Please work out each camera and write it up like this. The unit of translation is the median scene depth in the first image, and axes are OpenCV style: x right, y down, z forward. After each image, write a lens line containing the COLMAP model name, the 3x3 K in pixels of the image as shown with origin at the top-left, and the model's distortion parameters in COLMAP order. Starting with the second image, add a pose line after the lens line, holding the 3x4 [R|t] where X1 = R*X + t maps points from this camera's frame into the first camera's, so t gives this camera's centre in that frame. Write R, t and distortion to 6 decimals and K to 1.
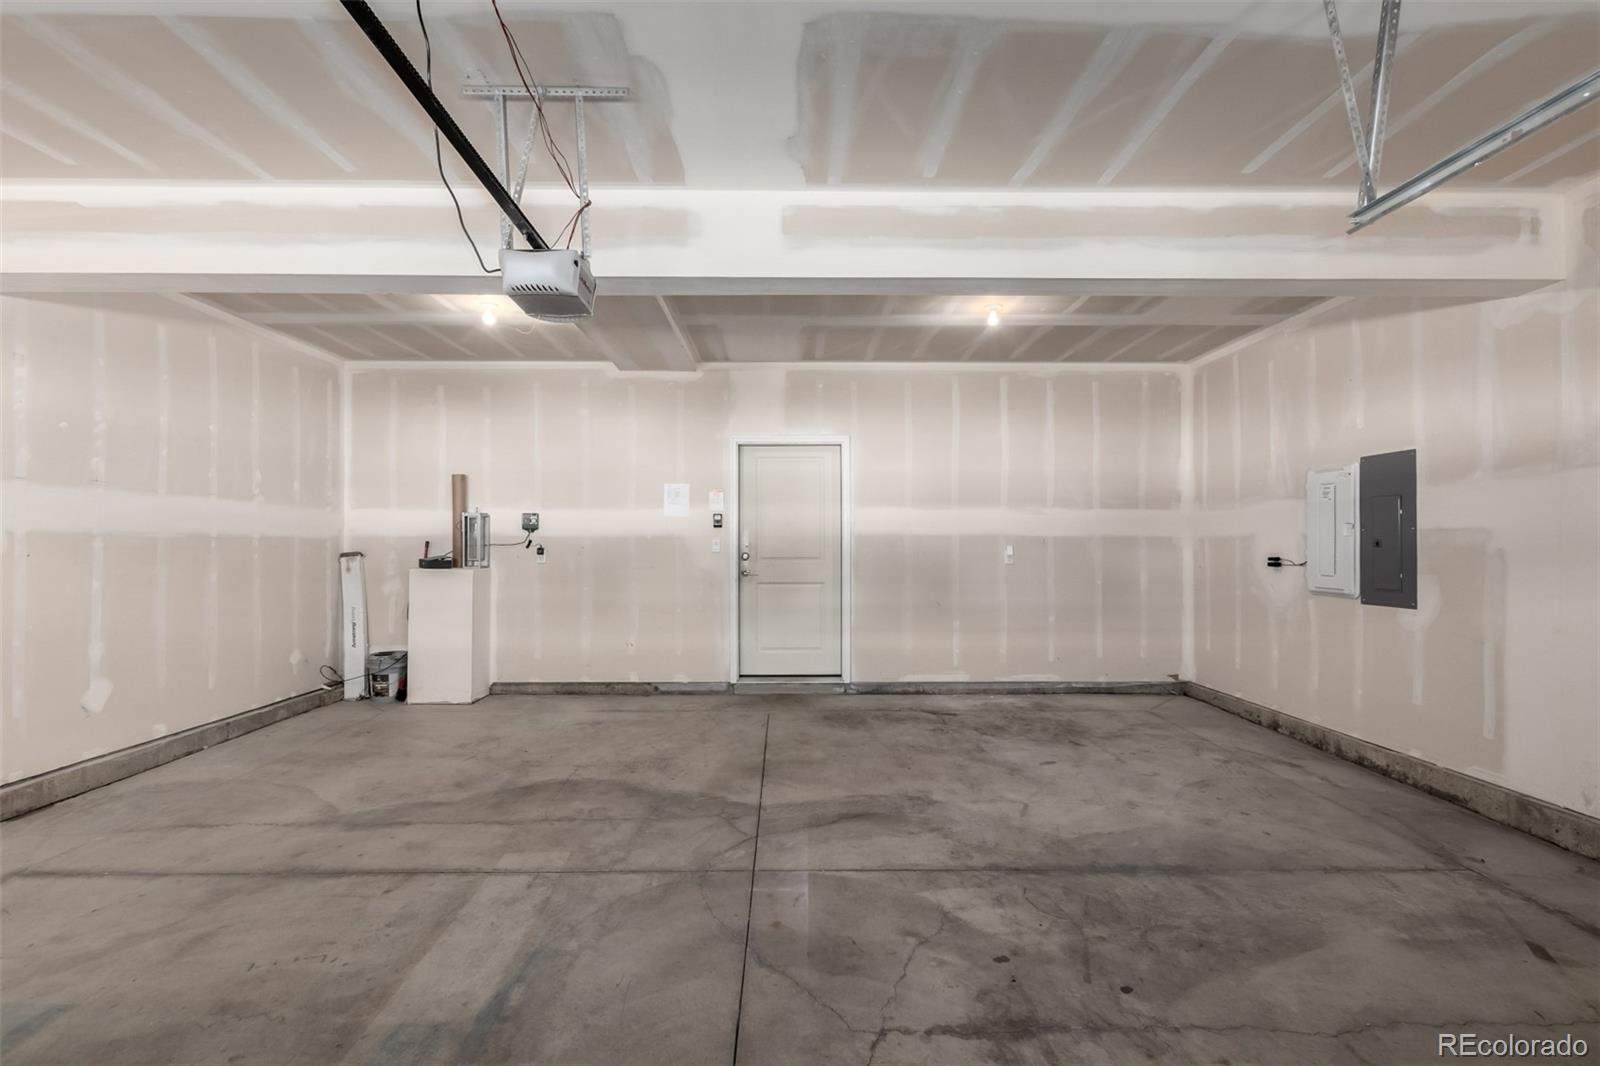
lens RADIAL K [[737.8, 0, 800.0], [0, 737.8, 539.1], [0, 0, 1]] dist [0.005217, -0.003467]
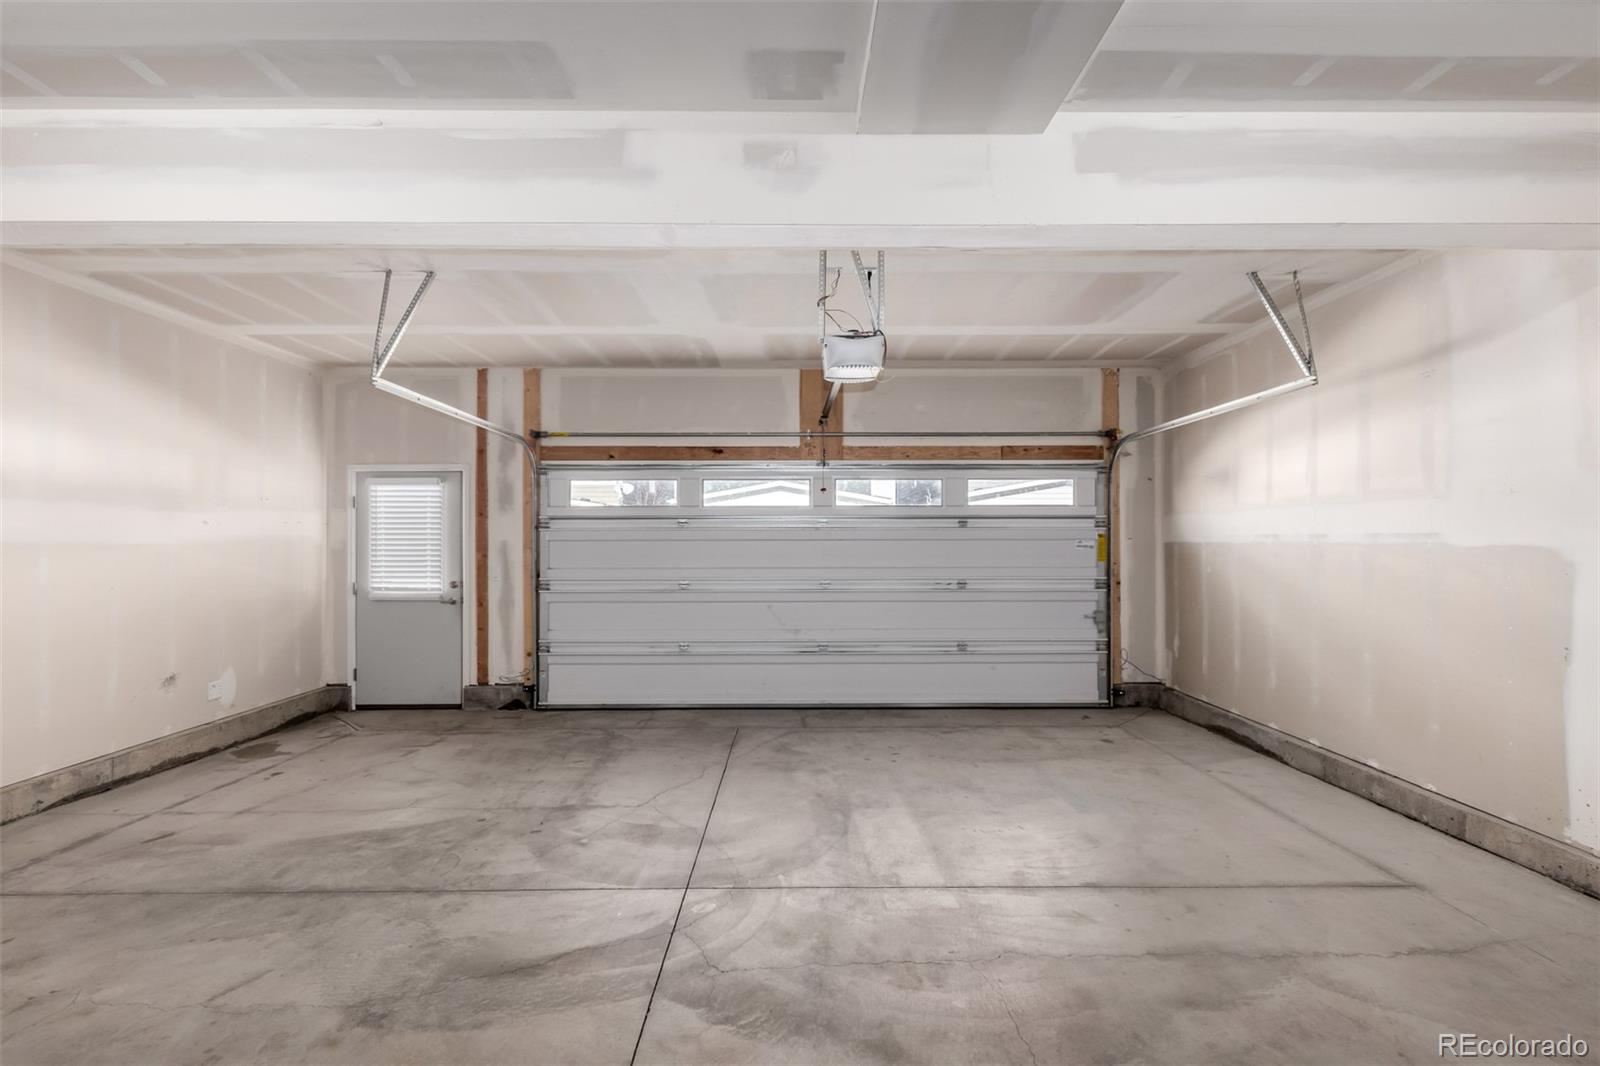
lens RADIAL K [[737.8, 0, 799.9], [0, 737.8, 538.7], [0, 0, 1]] dist [0.005217, -0.003467]
pose [[-0.999957, 0.000880, 0.009230, -0.229519], [0.000775, 0.999934, -0.011463, -0.011747], [-0.009240, -0.011455, -0.999892, 2.039323]]
